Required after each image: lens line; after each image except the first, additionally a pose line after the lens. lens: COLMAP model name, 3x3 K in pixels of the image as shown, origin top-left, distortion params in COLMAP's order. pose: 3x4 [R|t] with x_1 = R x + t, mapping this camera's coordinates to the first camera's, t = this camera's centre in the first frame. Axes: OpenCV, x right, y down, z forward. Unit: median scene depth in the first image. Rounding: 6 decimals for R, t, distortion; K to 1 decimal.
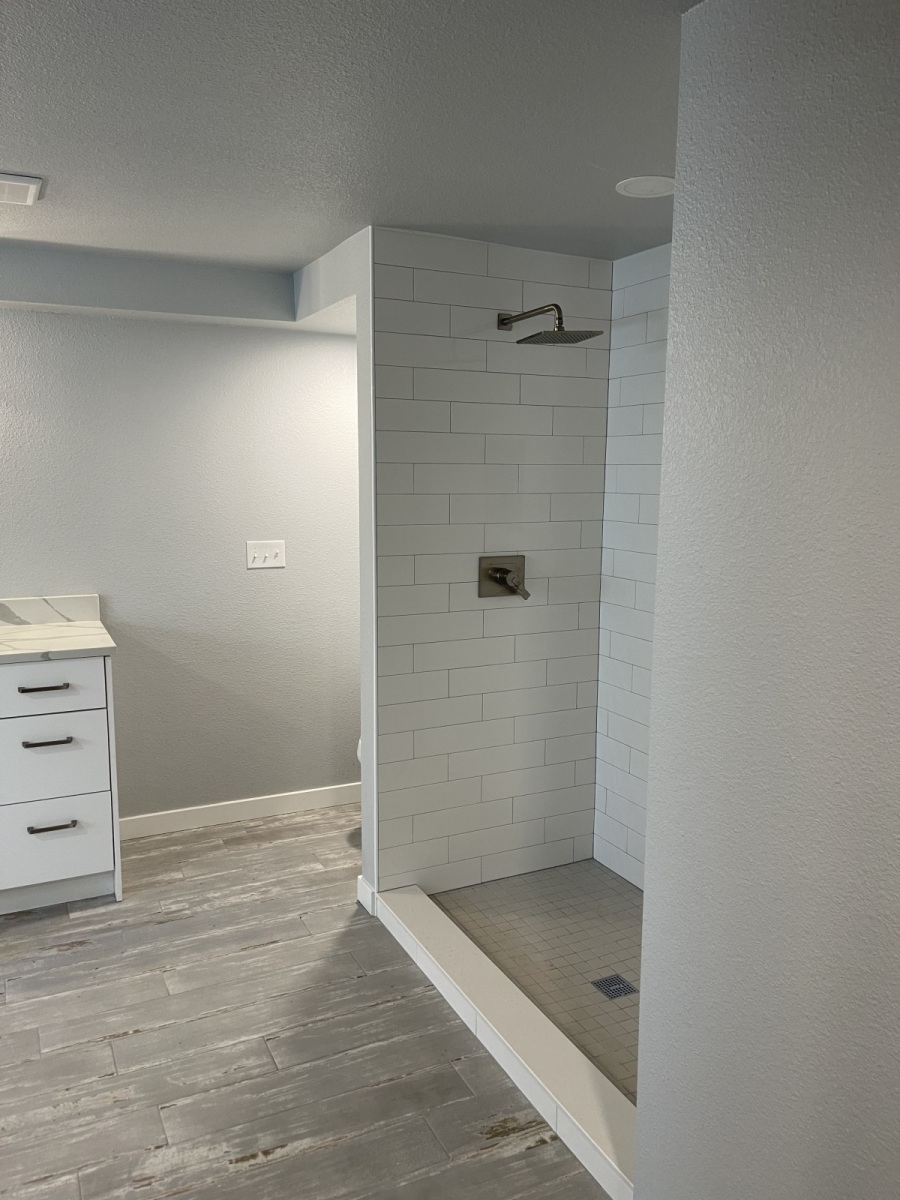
lens RADIAL K [[906.2, 0, 449.7], [0, 906.2, 611.7], [0, 0, 1]] dist [0.063221, -0.110026]
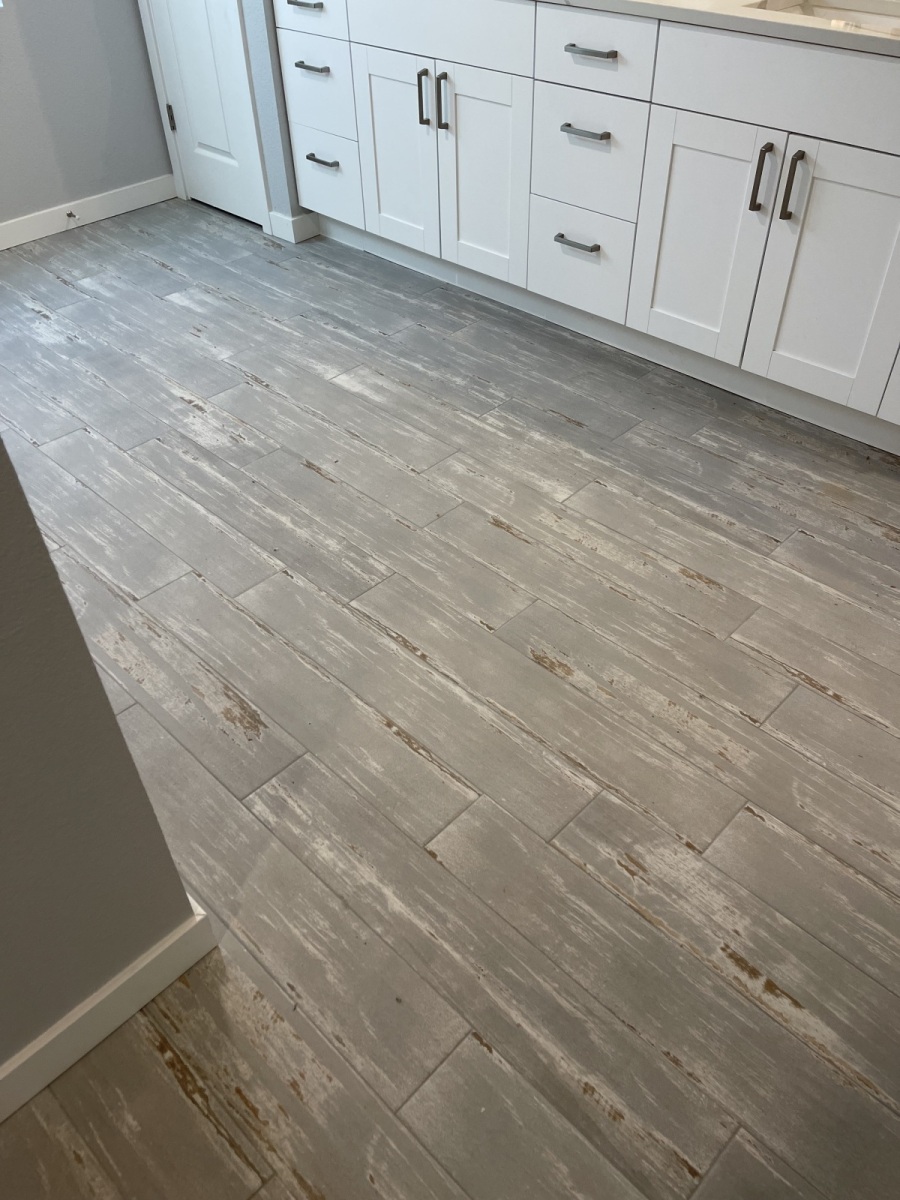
lens RADIAL K [[900.2, 0, 462.7], [0, 900.2, 612.6], [0, 0, 1]] dist [0.063218, -0.089042]
pose [[0.334289, 0.628510, -0.702300, 0.011706], [-0.127446, 0.768471, 0.627064, 0.006159], [0.933814, -0.120115, 0.336993, 0.494492]]
